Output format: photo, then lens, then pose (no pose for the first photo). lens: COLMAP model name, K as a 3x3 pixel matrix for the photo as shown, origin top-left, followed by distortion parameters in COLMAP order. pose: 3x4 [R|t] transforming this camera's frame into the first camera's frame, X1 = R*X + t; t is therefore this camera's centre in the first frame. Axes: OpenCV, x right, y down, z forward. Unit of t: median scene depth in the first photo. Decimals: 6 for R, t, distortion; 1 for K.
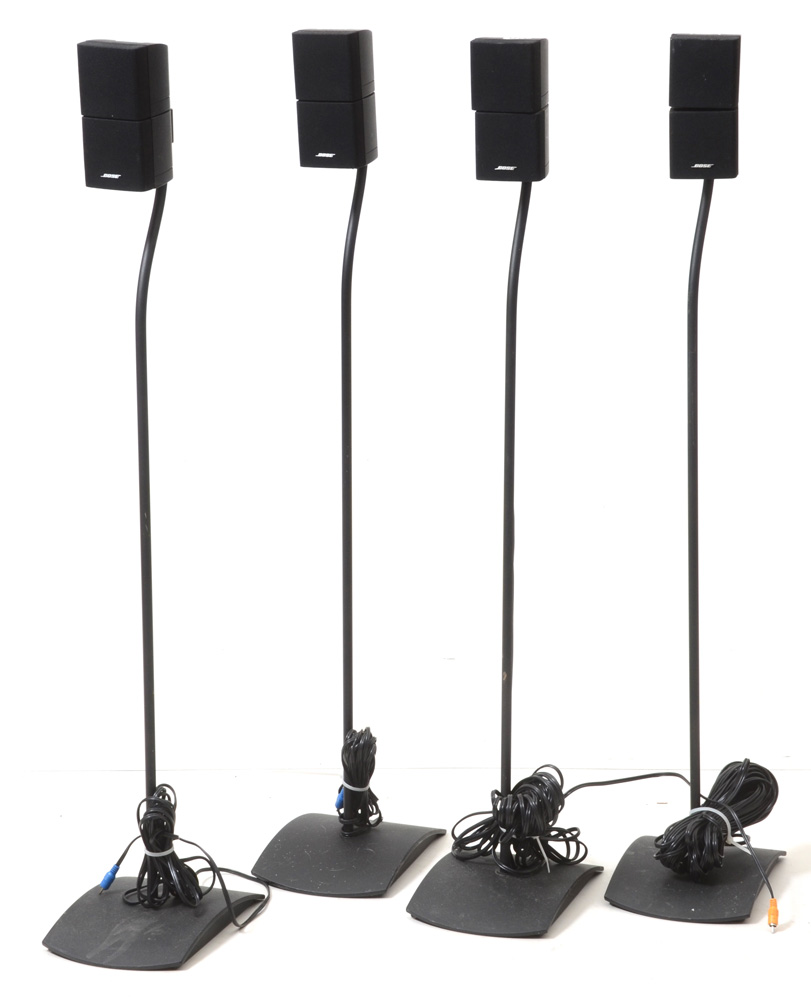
lens RADIAL K [[2555.8, 0, 399.1], [0, 2555.8, 483.0], [0, 0, 1]] dist [0.184315, 0.000000]
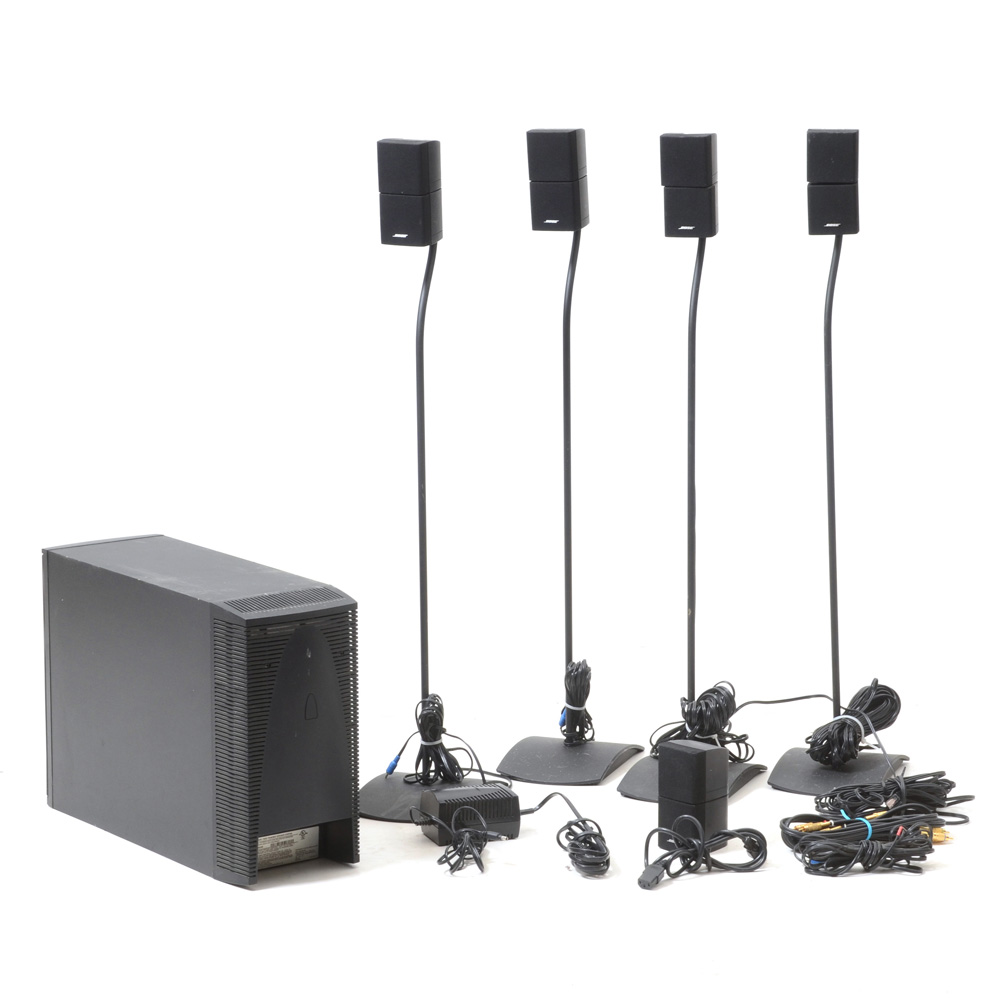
lens RADIAL K [[3054.1, 0, 500.1], [0, 3054.1, 494.4], [0, 0, 1]] dist [0.186606, 0.000000]
pose [[0.999850, -0.008802, -0.014893, -0.033149], [0.007947, 0.998371, -0.056501, 0.105412], [0.015366, 0.056374, 0.998291, -0.592030]]
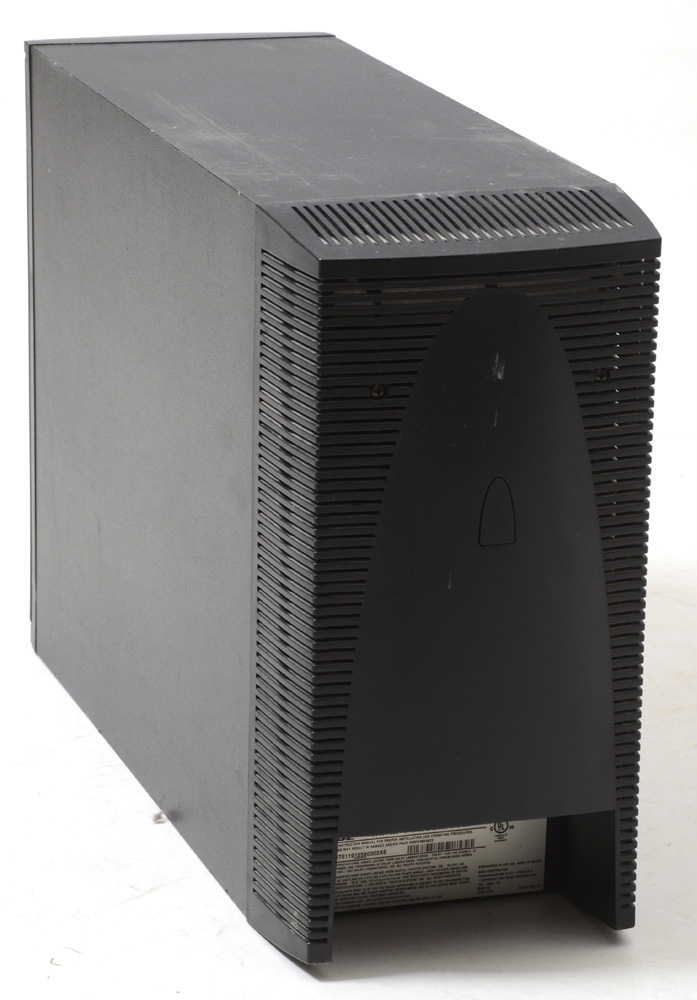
lens RADIAL K [[3553.4, 0, 349.2], [0, 3553.4, 505.0], [0, 0, 1]] dist [0.951494, 0.000000]
pose [[0.947053, 0.097986, -0.305762, 0.019763], [-0.080296, 0.994315, 0.069937, 0.080632], [0.310876, -0.041683, 0.949536, 0.264499]]
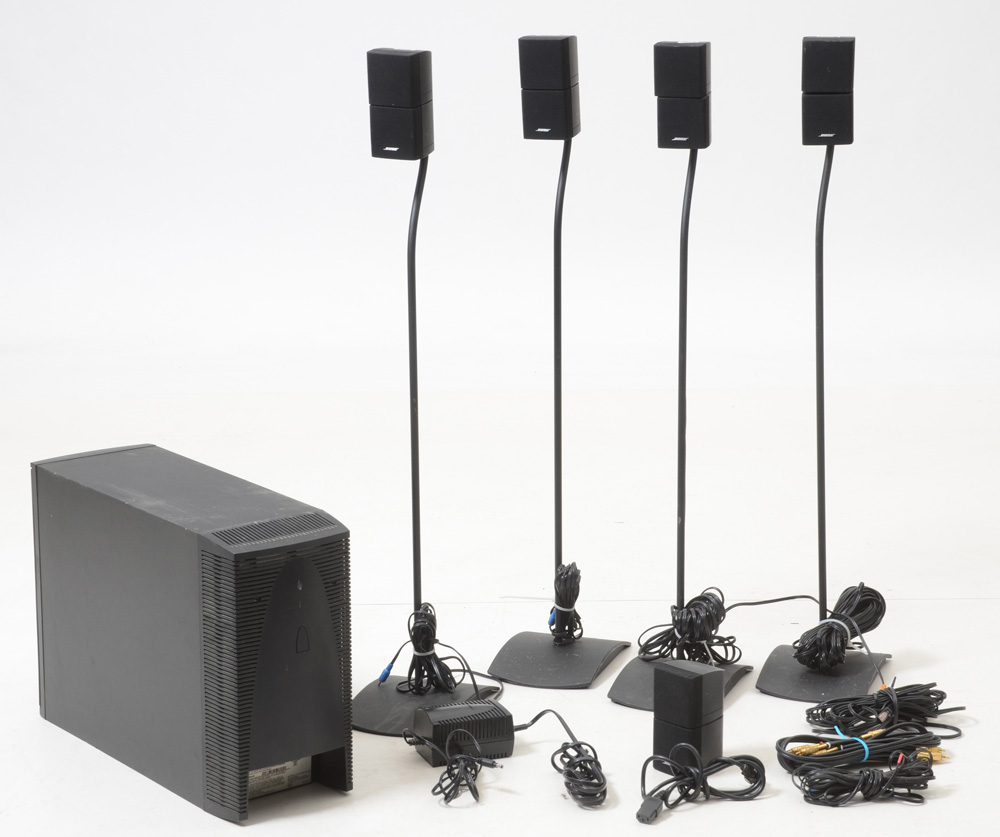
lens RADIAL K [[2392.5, 0, 505.8], [0, 2392.5, 423.8], [0, 0, 1]] dist [0.241600, 0.000000]
pose [[0.999946, -0.010167, 0.002105, -0.052384], [0.010159, 0.999942, 0.003713, 0.020095], [-0.002143, -0.003691, 0.999991, -0.251715]]
